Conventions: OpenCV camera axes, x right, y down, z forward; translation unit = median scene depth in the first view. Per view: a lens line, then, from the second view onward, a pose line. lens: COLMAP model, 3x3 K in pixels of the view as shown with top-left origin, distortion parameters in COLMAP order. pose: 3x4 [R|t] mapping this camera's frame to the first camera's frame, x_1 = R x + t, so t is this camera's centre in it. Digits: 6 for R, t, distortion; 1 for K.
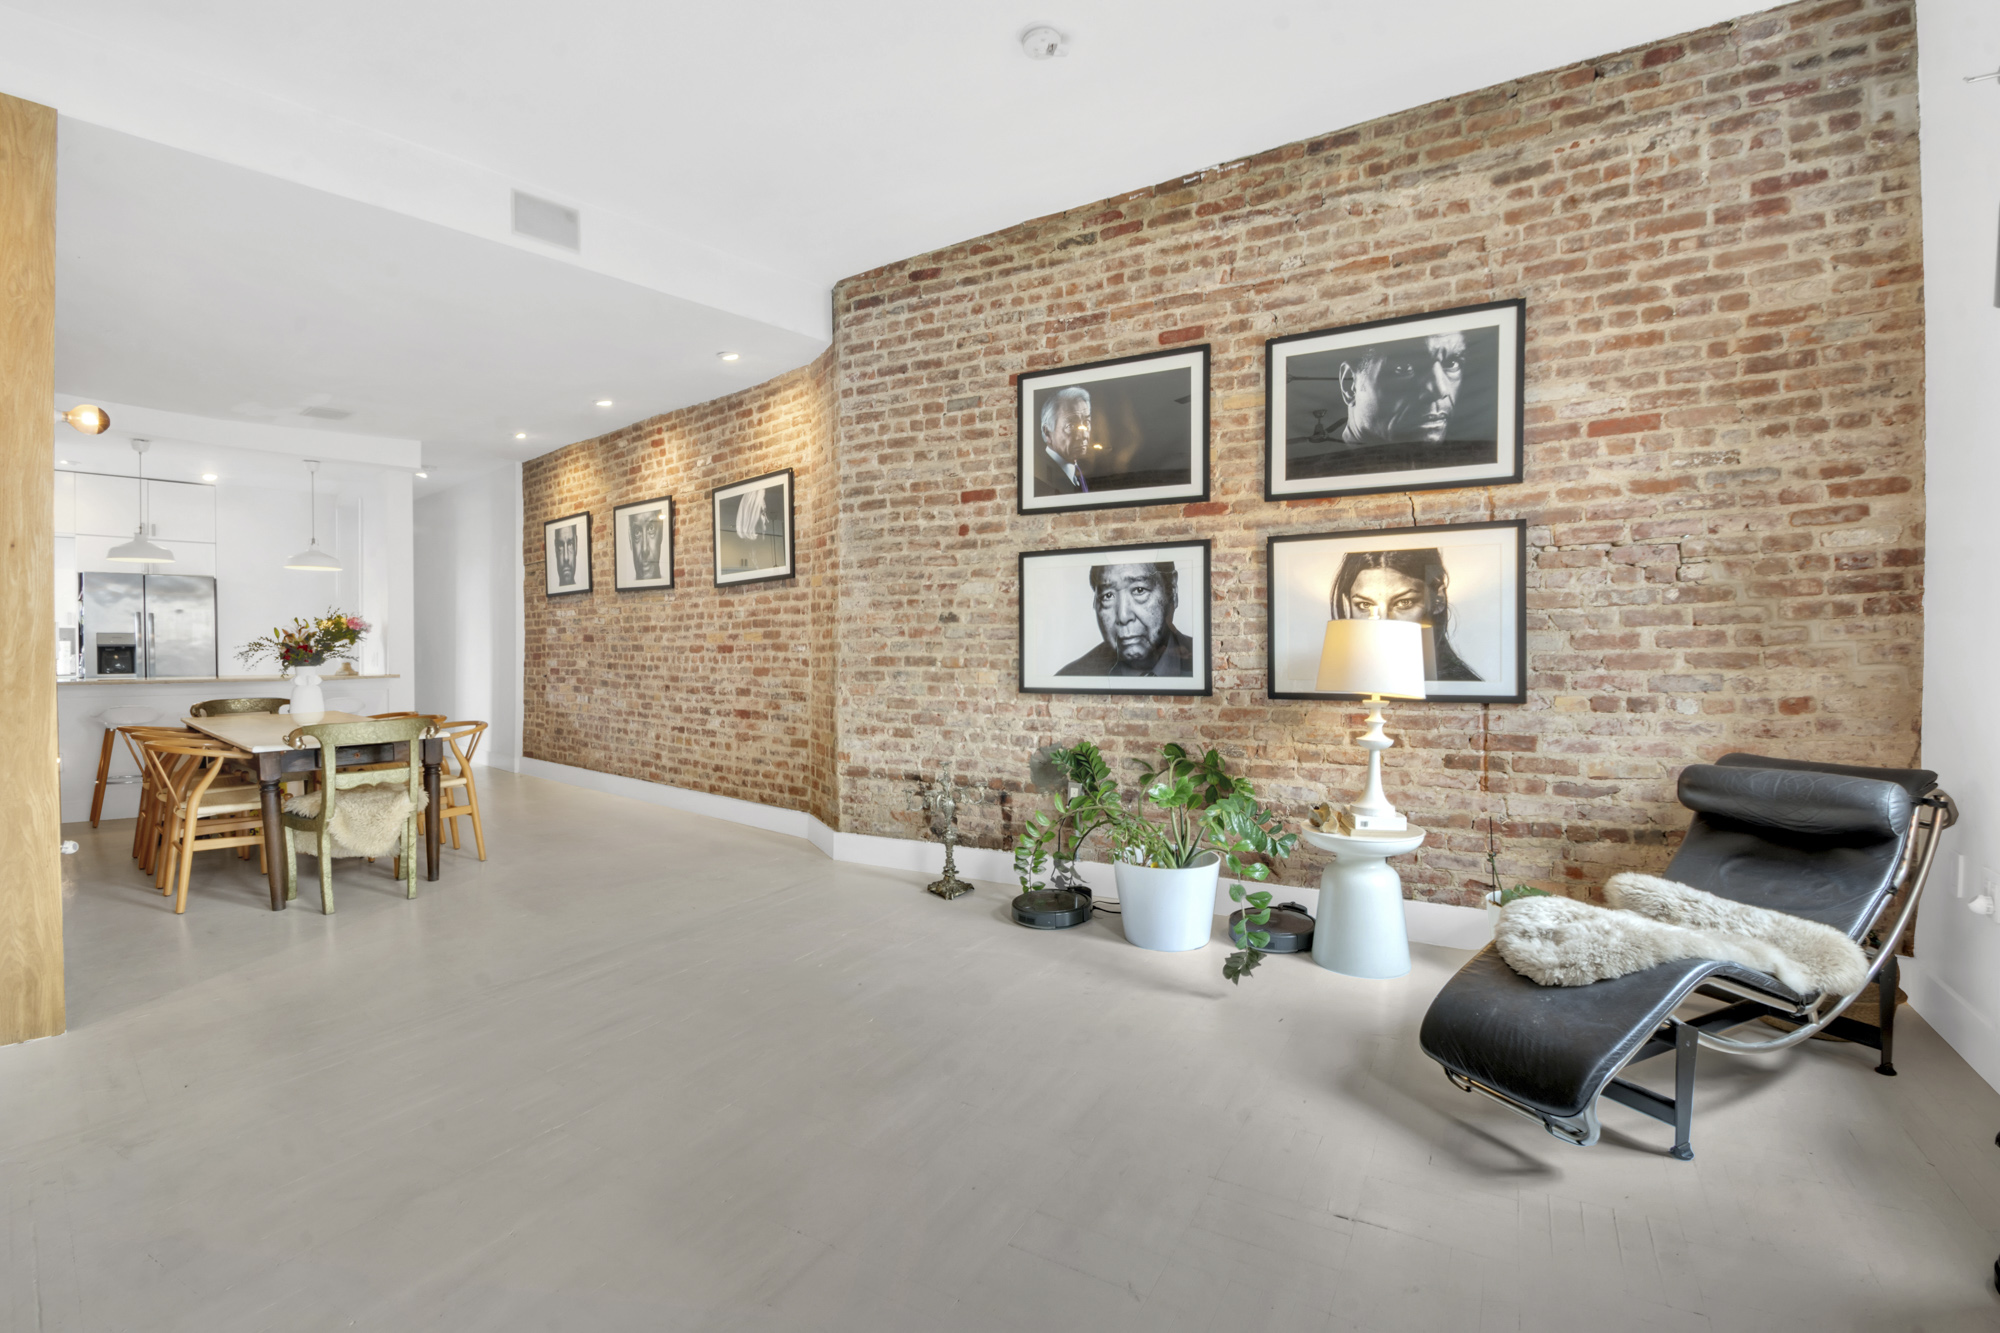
lens RADIAL K [[871.8, 0, 1000.0], [0, 871.8, 666.5], [0, 0, 1]] dist [-0.000035, -0.016240]
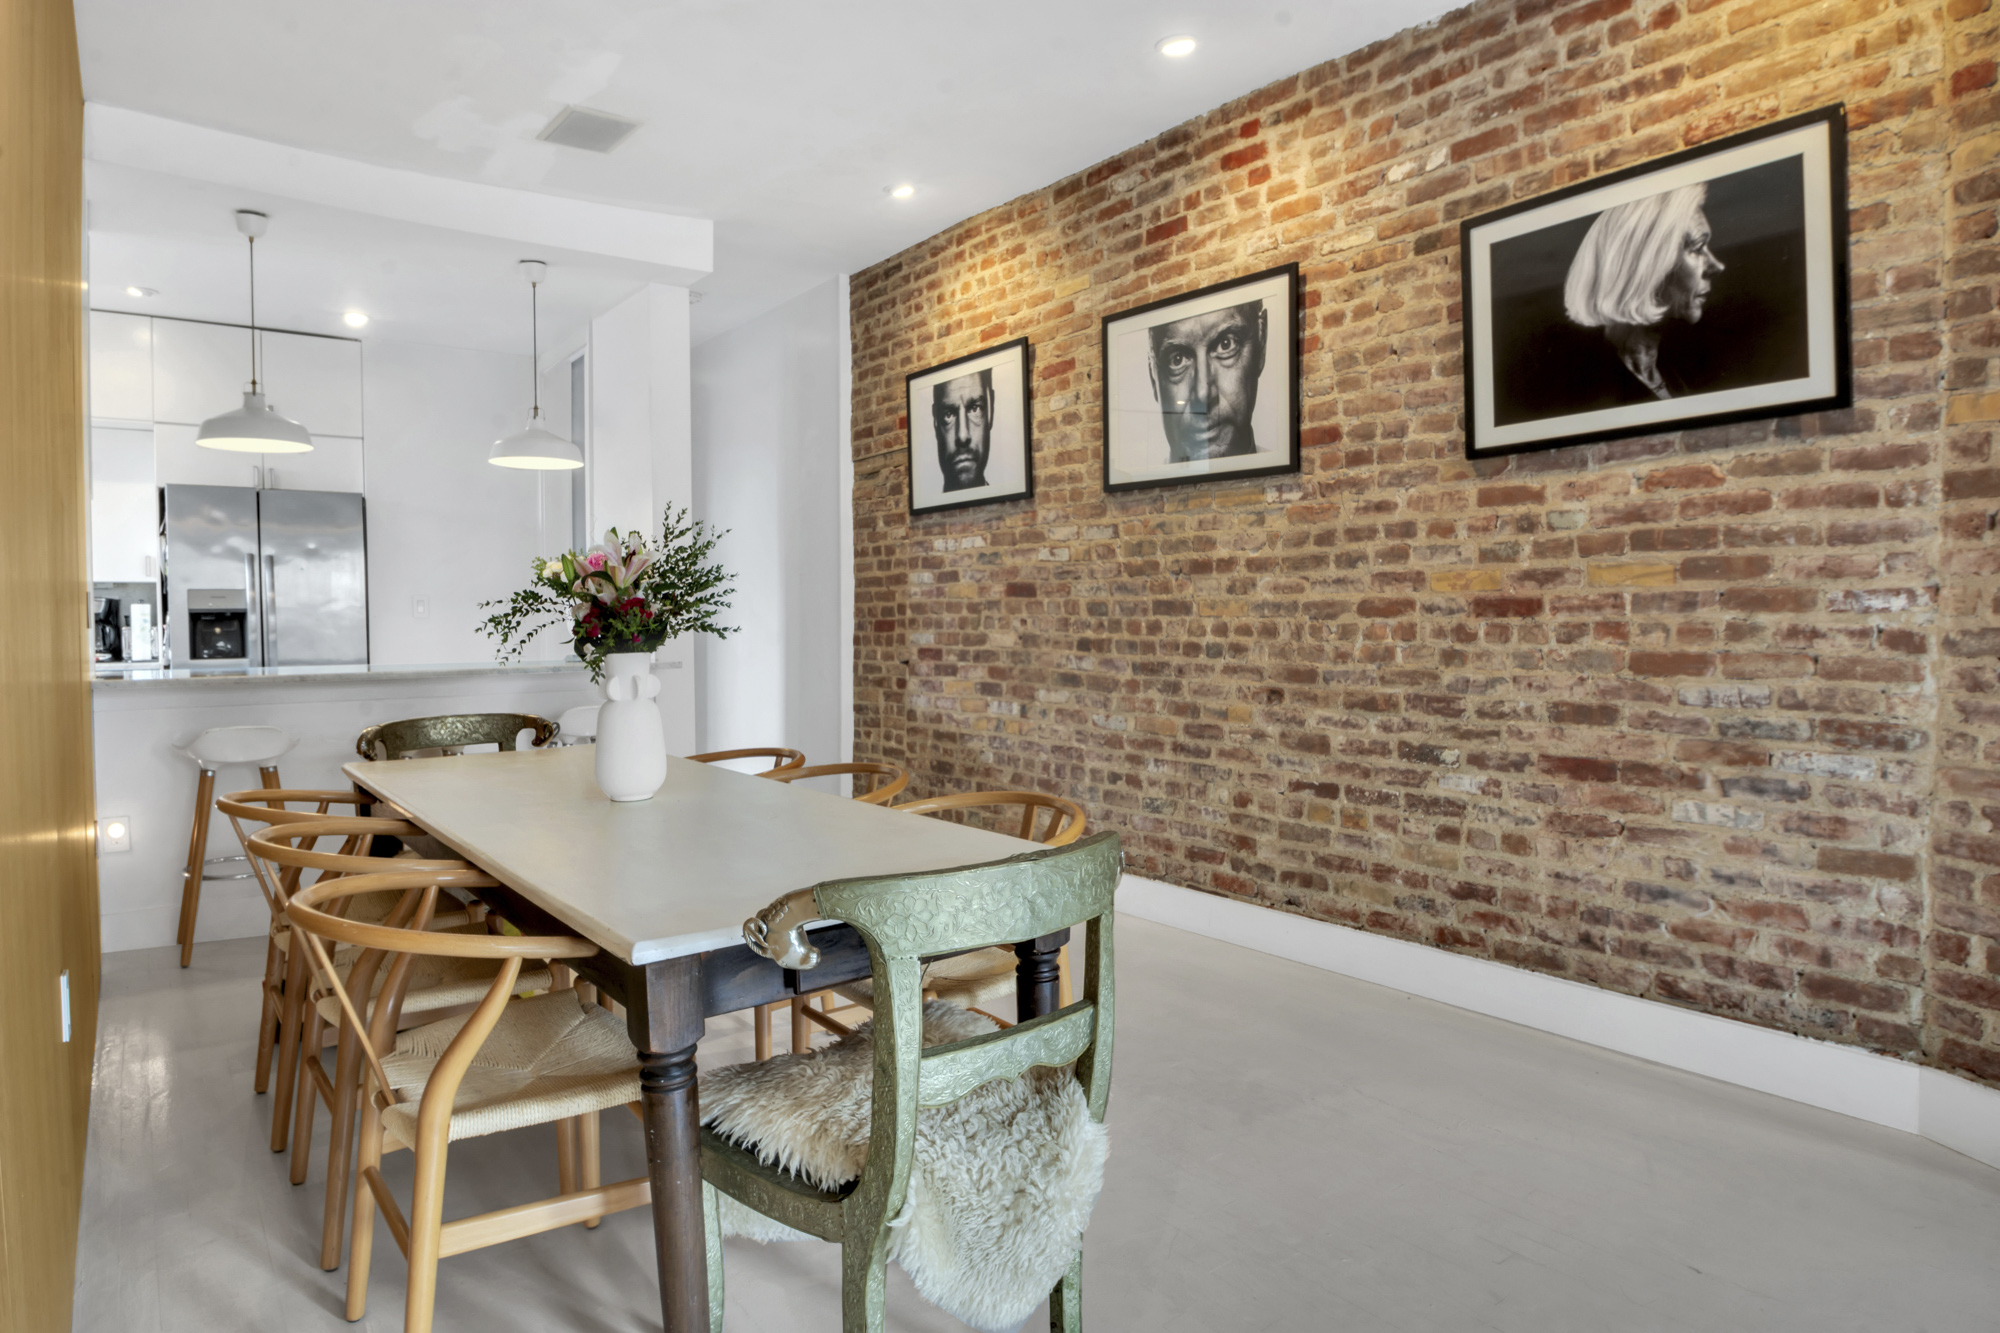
lens RADIAL K [[1112.9, 0, 1000.0], [0, 1112.9, 666.5], [0, 0, 1]] dist [-0.040156, 0.002349]
pose [[0.983359, 0.002945, -0.181650, -0.408135], [0.001862, 0.999653, 0.026284, -0.005415], [0.181665, -0.026185, 0.983012, 0.399250]]
